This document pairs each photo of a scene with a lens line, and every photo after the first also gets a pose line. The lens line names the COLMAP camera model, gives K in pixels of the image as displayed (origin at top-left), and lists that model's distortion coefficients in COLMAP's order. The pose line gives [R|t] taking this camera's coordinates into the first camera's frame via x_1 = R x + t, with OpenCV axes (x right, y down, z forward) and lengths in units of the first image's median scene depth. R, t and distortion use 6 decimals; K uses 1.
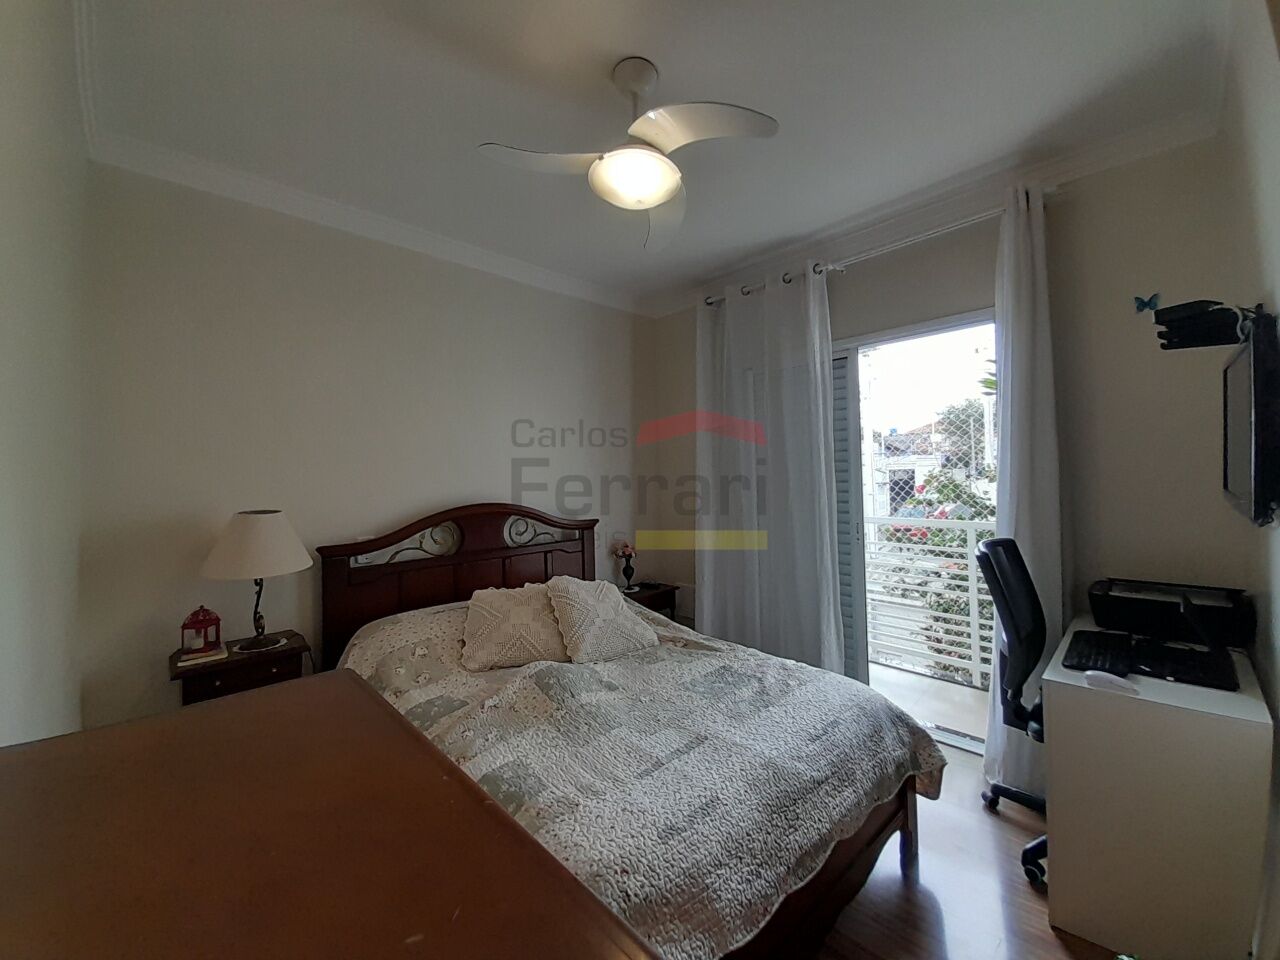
lens RADIAL K [[508.4, 0, 654.9], [0, 508.4, 473.2], [0, 0, 1]] dist [0.000454, -0.000210]
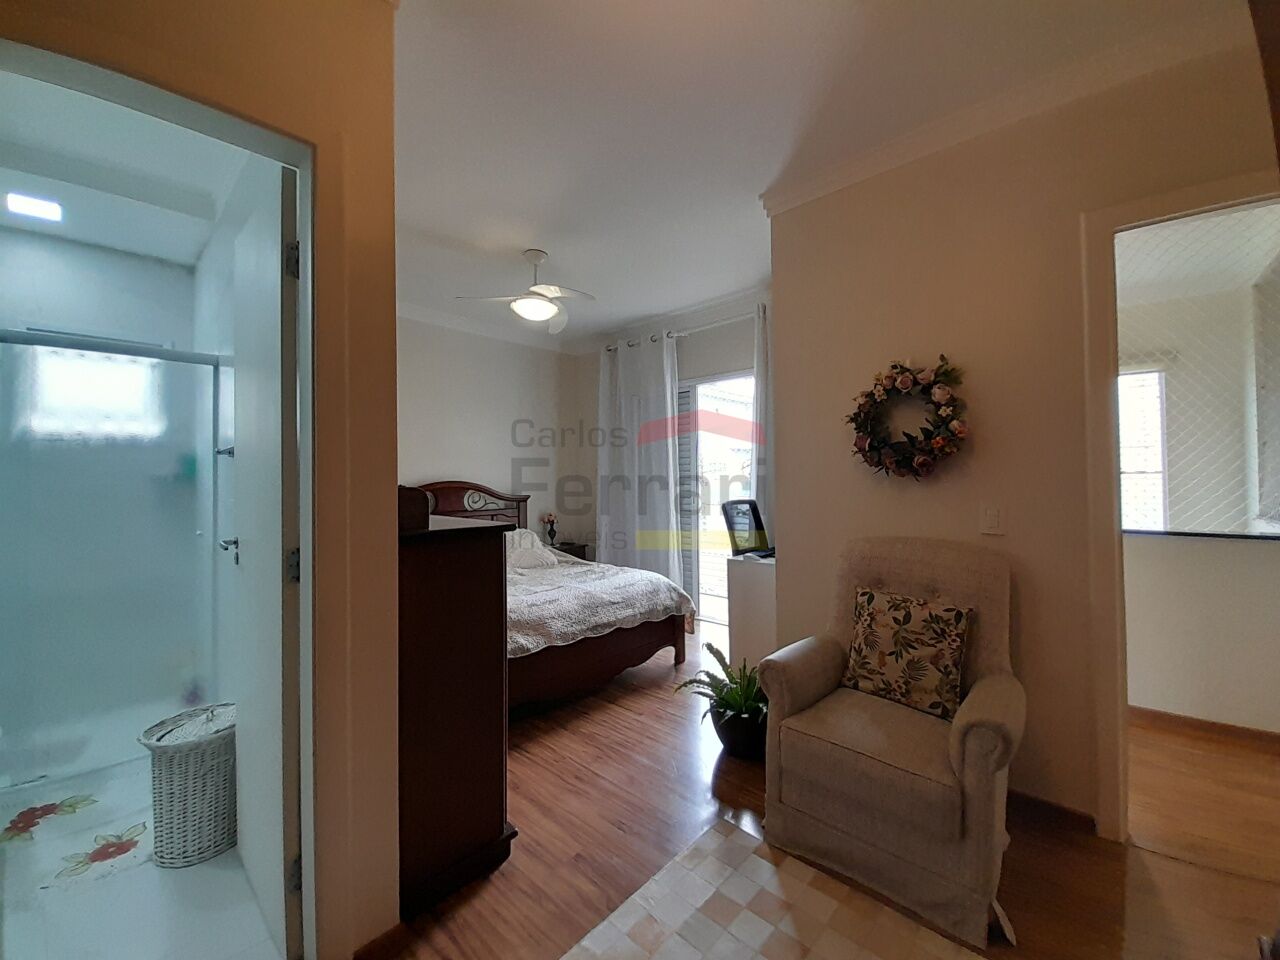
lens RADIAL K [[511.8, 0, 646.6], [0, 511.8, 467.4], [0, 0, 1]] dist [0.000321, -0.000041]
pose [[0.998551, 0.013489, 0.052103, 0.166948], [-0.012506, 0.999738, -0.019155, 0.039238], [-0.052348, 0.018476, 0.998458, -0.561010]]
